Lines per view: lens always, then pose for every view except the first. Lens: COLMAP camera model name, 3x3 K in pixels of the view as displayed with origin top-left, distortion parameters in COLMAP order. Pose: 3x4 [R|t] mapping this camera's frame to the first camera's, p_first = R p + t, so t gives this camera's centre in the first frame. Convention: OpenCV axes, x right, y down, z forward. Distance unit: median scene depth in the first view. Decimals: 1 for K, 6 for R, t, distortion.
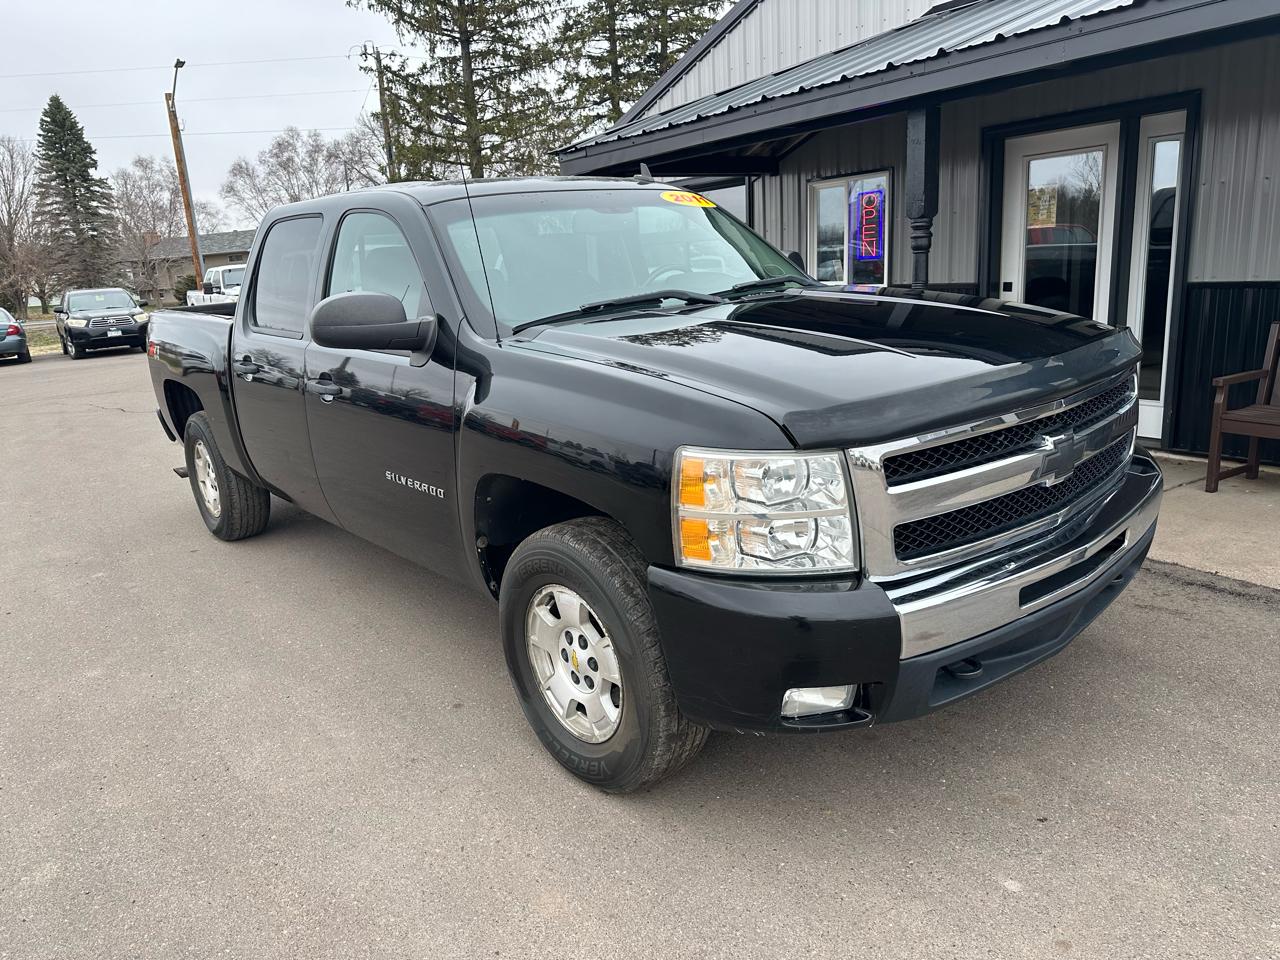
lens RADIAL K [[903.4, 0, 634.8], [0, 903.4, 473.6], [0, 0, 1]] dist [0.042639, -0.048957]
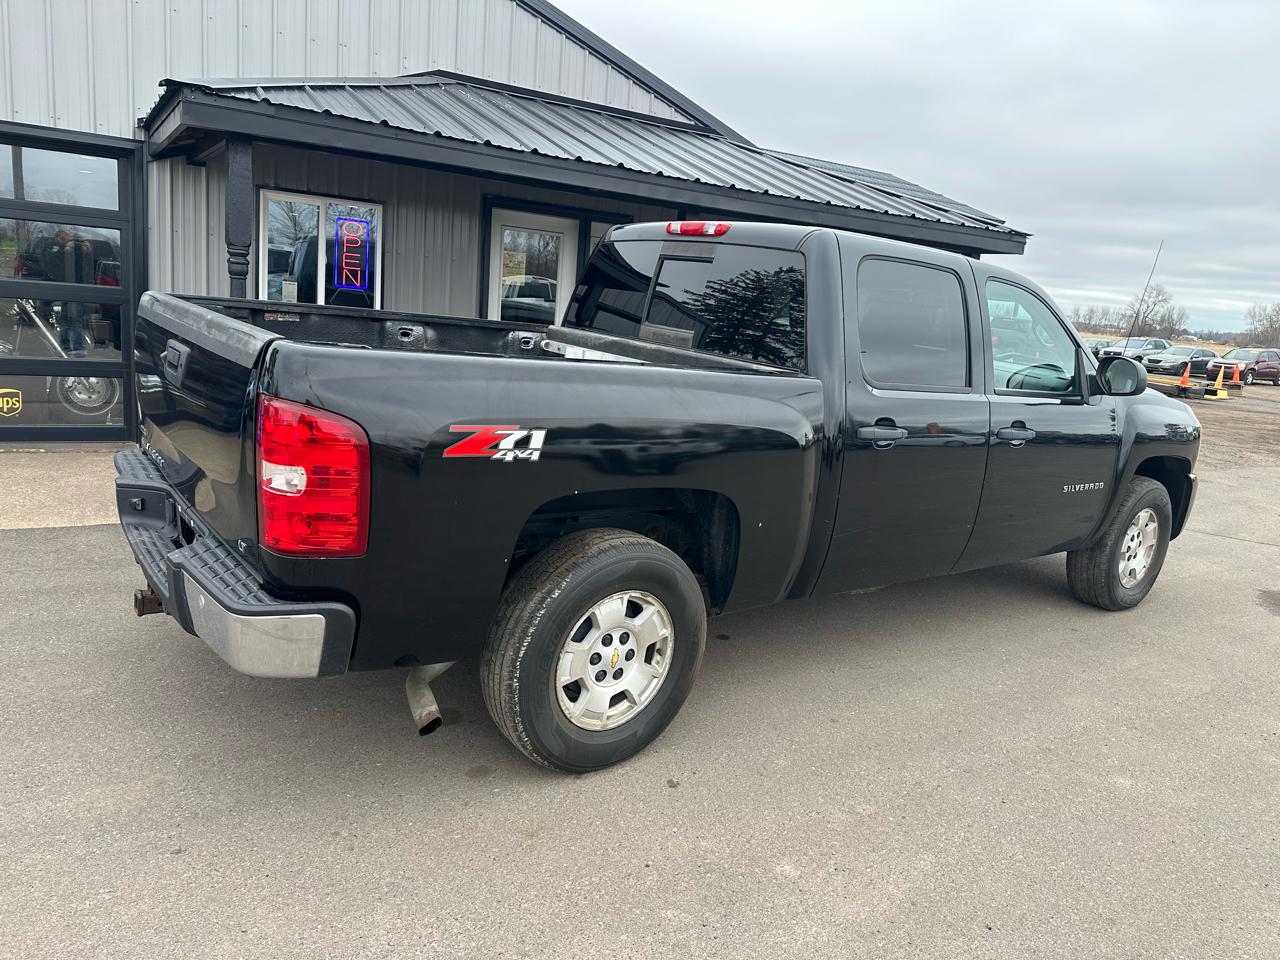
lens RADIAL K [[903.4, 0, 634.8], [0, 903.4, 473.6], [0, 0, 1]] dist [0.042639, -0.048957]
pose [[0.038037, -0.133035, 0.990381, -0.172354], [0.143685, 0.981527, 0.126328, -0.029891], [-0.988892, 0.137498, 0.056450, 0.164282]]
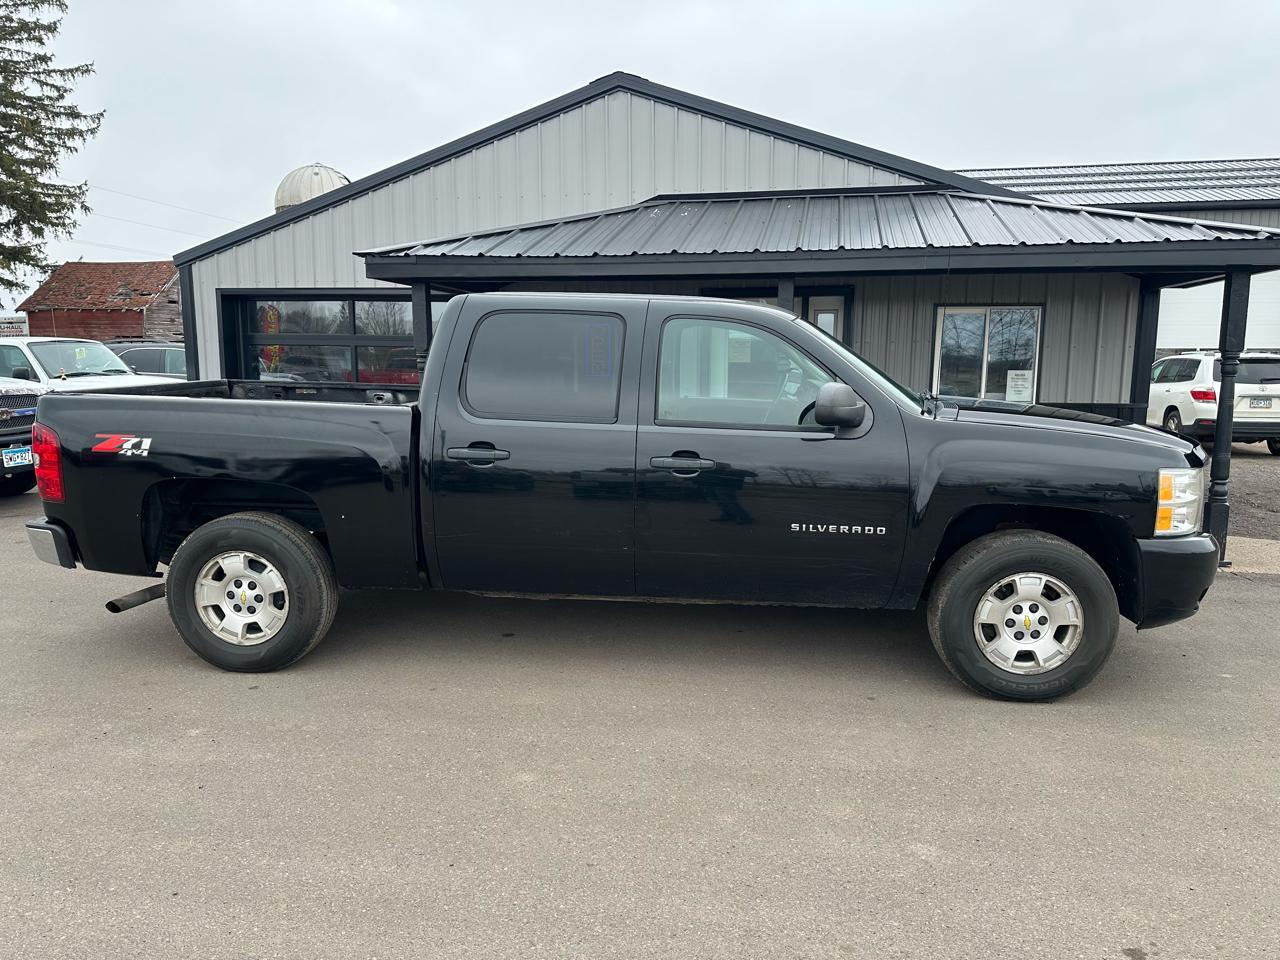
lens RADIAL K [[911.8, 0, 638.2], [0, 911.8, 477.3], [0, 0, 1]] dist [0.041918, -0.043107]
pose [[0.708472, -0.026492, 0.705242, -0.138100], [0.116520, 0.989972, -0.079865, 0.000861], [-0.696054, 0.138756, 0.704454, 0.027725]]
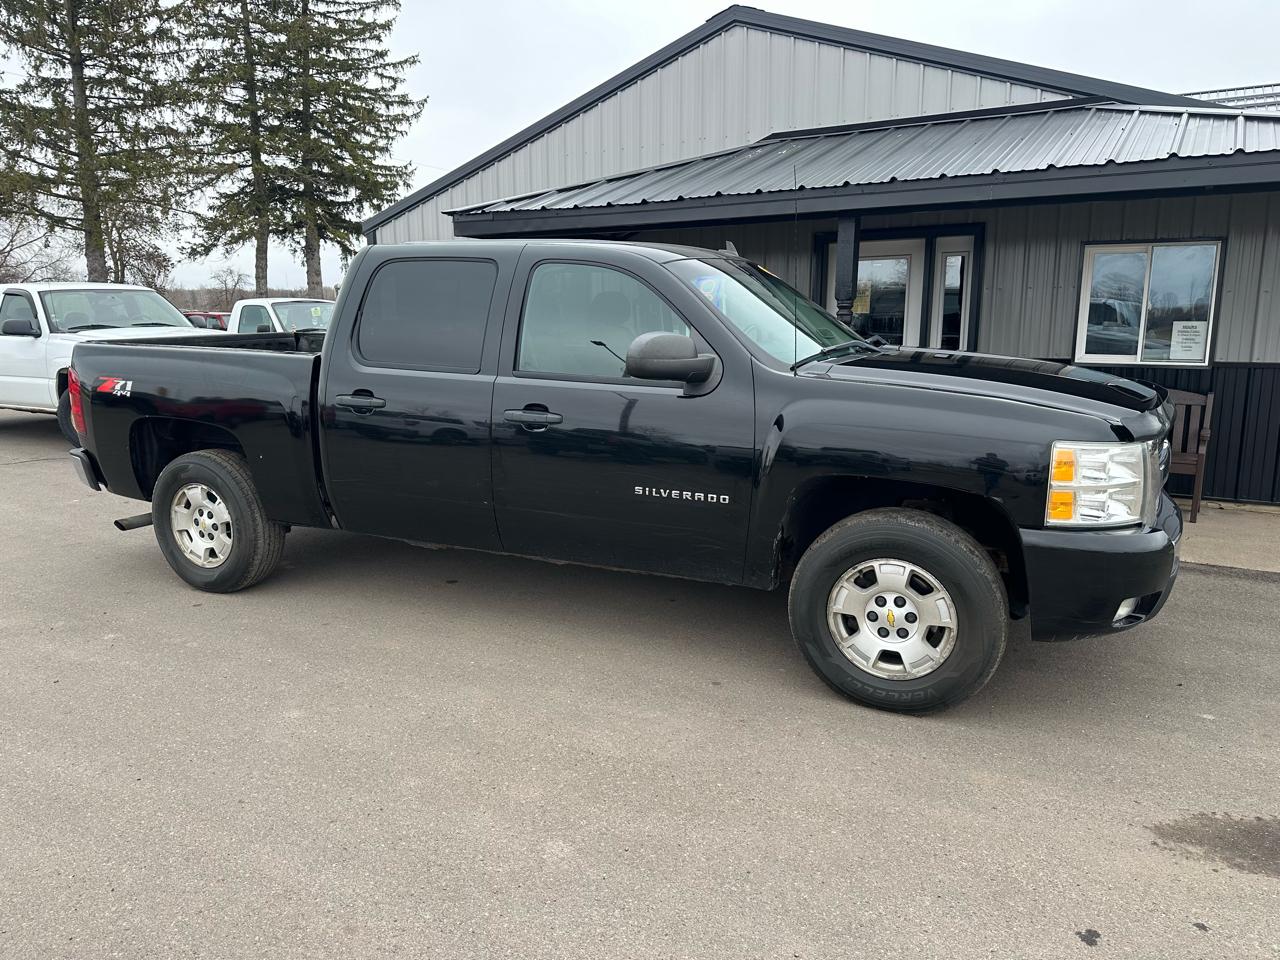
lens RADIAL K [[909.1, 0, 639.5], [0, 909.1, 475.6], [0, 0, 1]] dist [0.021737, -0.018067]
pose [[0.904294, -0.014925, 0.426650, -0.080241], [0.046500, 0.996886, -0.063683, 0.005913], [-0.424371, 0.077427, 0.902172, -0.003532]]
